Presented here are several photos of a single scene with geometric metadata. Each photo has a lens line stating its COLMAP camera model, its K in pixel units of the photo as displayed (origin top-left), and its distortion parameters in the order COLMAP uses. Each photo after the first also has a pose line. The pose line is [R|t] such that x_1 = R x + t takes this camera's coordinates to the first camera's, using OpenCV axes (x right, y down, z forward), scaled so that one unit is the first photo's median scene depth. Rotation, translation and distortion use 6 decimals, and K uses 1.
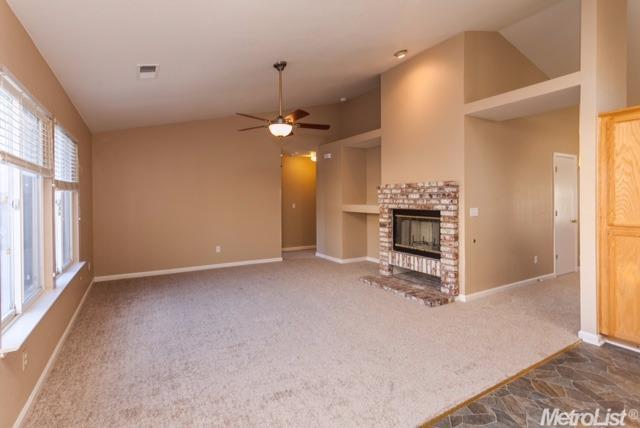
lens RADIAL K [[310.7, 0, 301.4], [0, 310.7, 200.0], [0, 0, 1]] dist [0.003123, 0.001653]
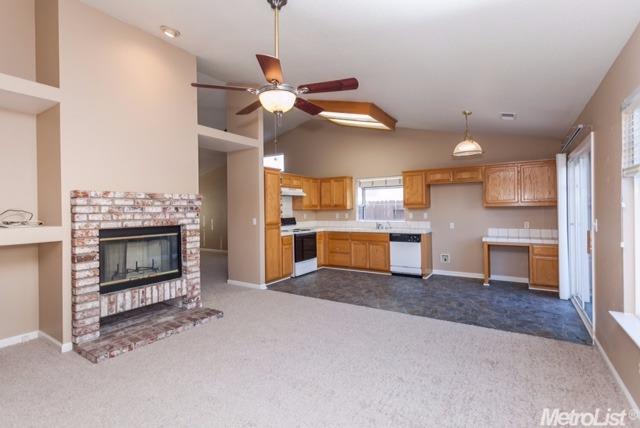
lens RADIAL K [[310.7, 0, 316.2], [0, 310.7, 209.6], [0, 0, 1]] dist [0.003123, 0.001653]
pose [[-0.478880, 0.013144, 0.877782, -0.555451], [0.021907, 0.999755, -0.003019, -0.000391], [-0.877607, 0.017784, -0.479051, 1.053523]]
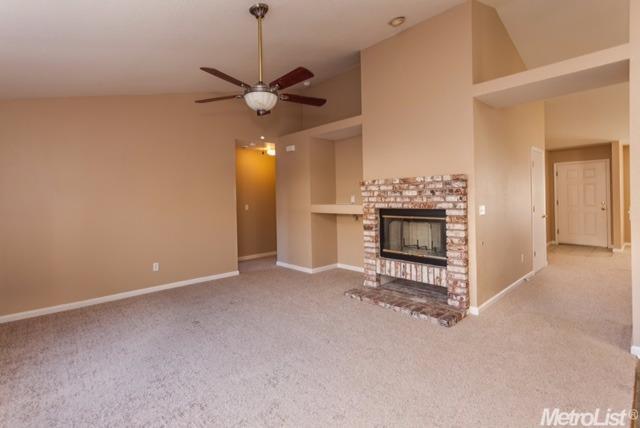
lens RADIAL K [[310.7, 0, 304.6], [0, 310.7, 199.7], [0, 0, 1]] dist [0.003123, 0.001653]
pose [[0.973777, -0.017322, 0.226846, -0.116481], [0.017619, 0.999845, 0.000715, 0.000324], [-0.226823, 0.003301, 0.973930, 0.245753]]
